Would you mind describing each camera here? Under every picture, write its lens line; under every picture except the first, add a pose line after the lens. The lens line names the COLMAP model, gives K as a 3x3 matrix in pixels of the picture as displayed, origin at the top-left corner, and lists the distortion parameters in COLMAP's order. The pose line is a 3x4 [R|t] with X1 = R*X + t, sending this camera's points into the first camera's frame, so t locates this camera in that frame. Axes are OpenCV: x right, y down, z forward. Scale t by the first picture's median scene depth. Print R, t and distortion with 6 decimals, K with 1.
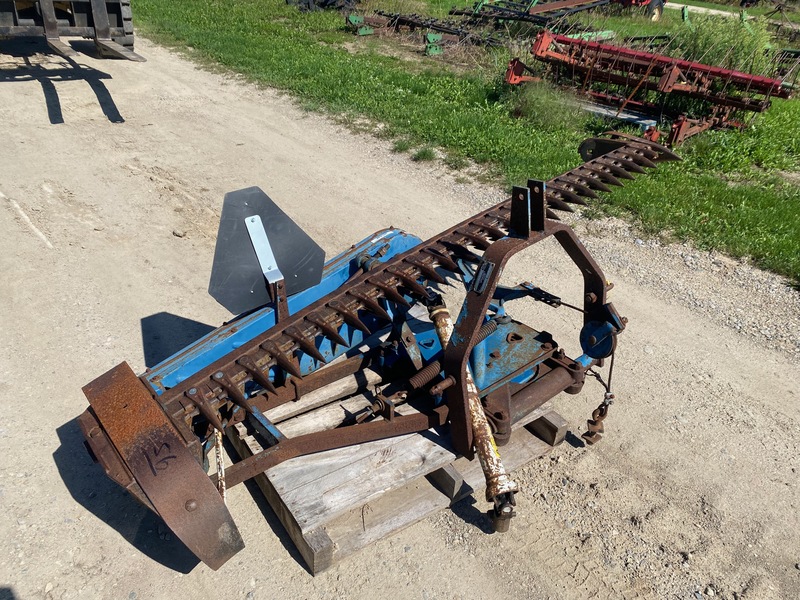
lens RADIAL K [[604.8, 0, 395.9], [0, 604.8, 303.2], [0, 0, 1]] dist [0.052861, -0.058990]
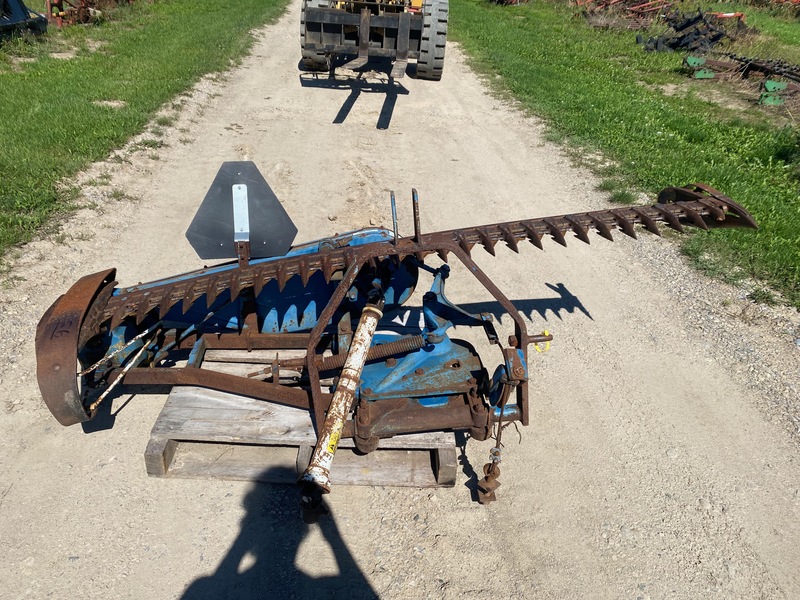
lens RADIAL K [[608.2, 0, 391.2], [0, 608.2, 296.9], [0, 0, 1]] dist [0.053598, -0.065180]
pose [[0.821396, 0.257631, -0.508856, 0.257708], [-0.290329, 0.956797, 0.015772, -0.013946], [0.490935, 0.134781, 0.860707, 0.052656]]
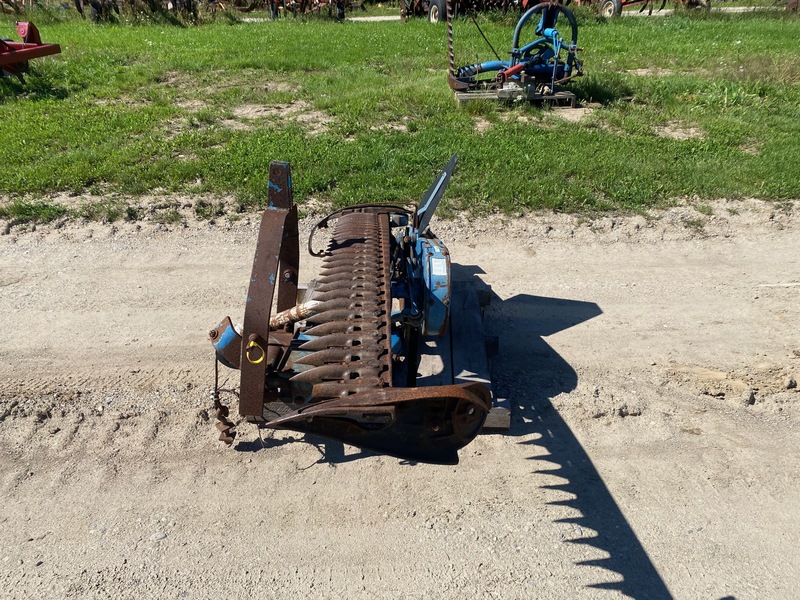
lens RADIAL K [[608.2, 0, 391.2], [0, 608.2, 296.9], [0, 0, 1]] dist [0.053598, -0.065180]
pose [[-0.619181, 0.320547, -0.716843, 0.356073], [-0.425686, 0.630090, 0.649444, -0.311445], [0.659853, 0.707274, -0.253687, 0.559537]]
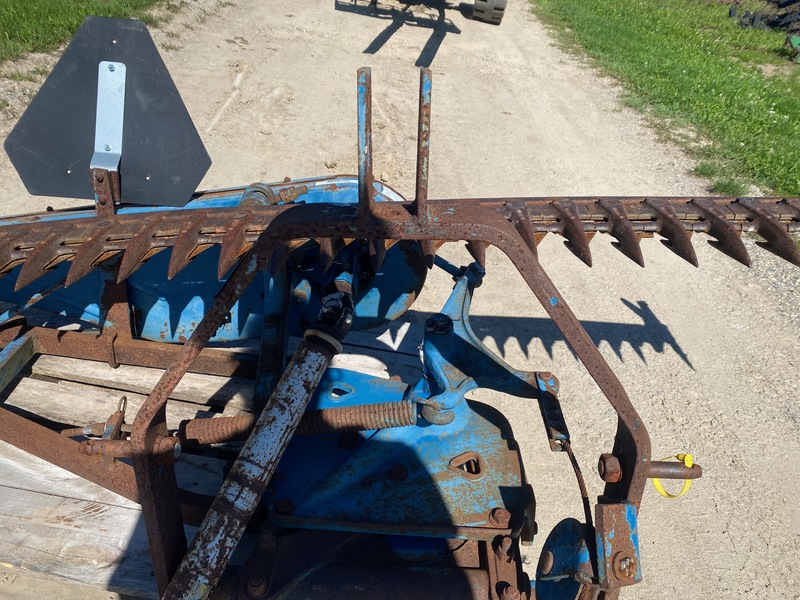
lens RADIAL K [[614.1, 0, 394.0], [0, 614.1, 301.6], [0, 0, 1]] dist [0.002168, 0.003248]
pose [[0.762101, 0.394521, -0.513376, 0.157615], [-0.411722, 0.907242, 0.086005, -0.034949], [0.499687, 0.145823, 0.853843, 0.240840]]
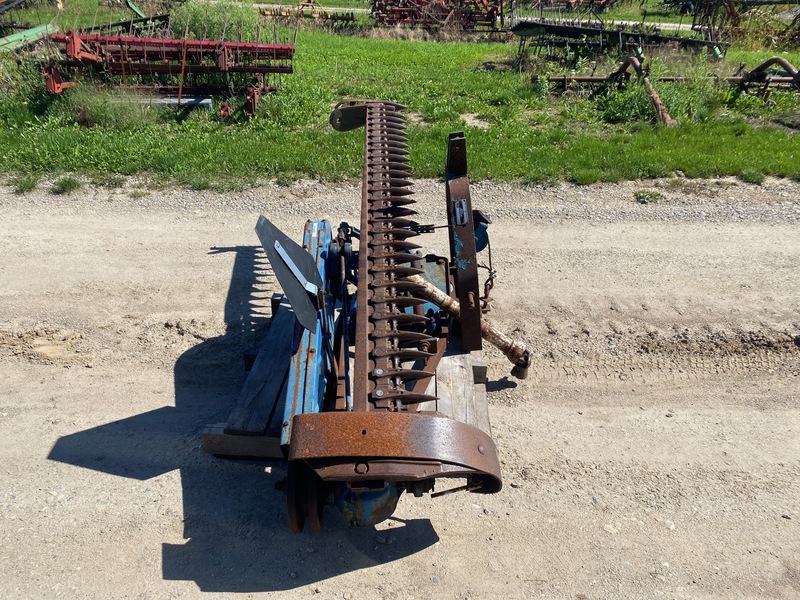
lens RADIAL K [[608.2, 0, 391.2], [0, 608.2, 296.9], [0, 0, 1]] dist [0.053598, -0.065180]
pose [[0.619257, -0.425291, 0.660037, -0.312492], [0.416229, 0.890586, 0.183332, -0.063974], [-0.665789, 0.161197, 0.728520, 0.057305]]
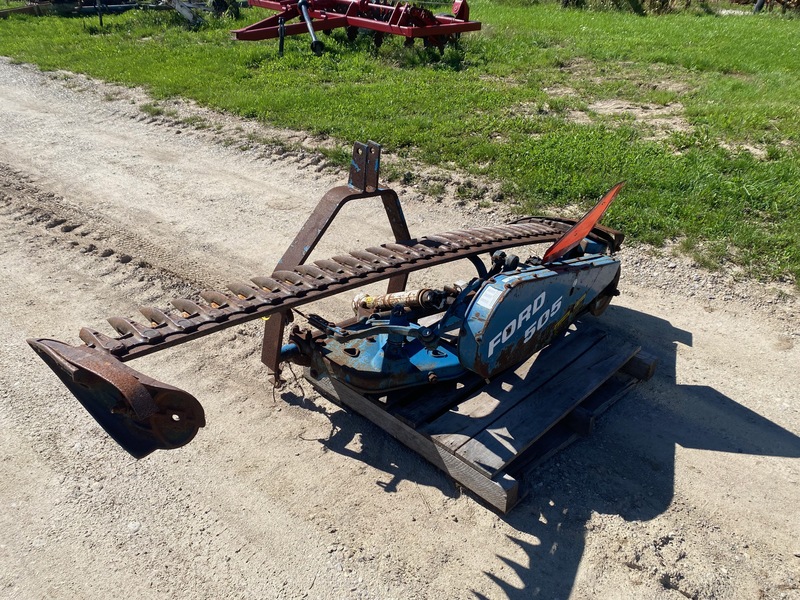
lens RADIAL K [[592.0, 0, 400.8], [0, 592.0, 324.8], [0, 0, 1]] dist [0.053598, -0.062463]
pose [[-0.981002, 0.041453, -0.189519, 0.132197], [-0.147467, 0.475419, 0.867312, -0.350984], [0.126054, 0.878782, -0.460274, 0.629494]]
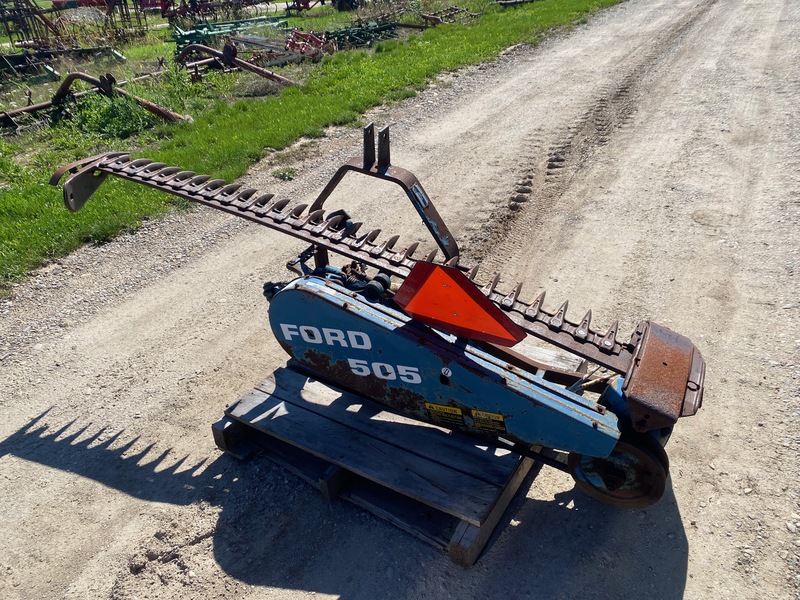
lens RADIAL K [[619.2, 0, 400.0], [0, 619.2, 300.0], [0, 0, 1]] dist [0.015506, 0.001917]
pose [[-0.384157, -0.489052, 0.783104, -0.334982], [0.511788, 0.593151, 0.621487, -0.256931], [-0.768438, 0.639531, 0.022428, 0.397319]]
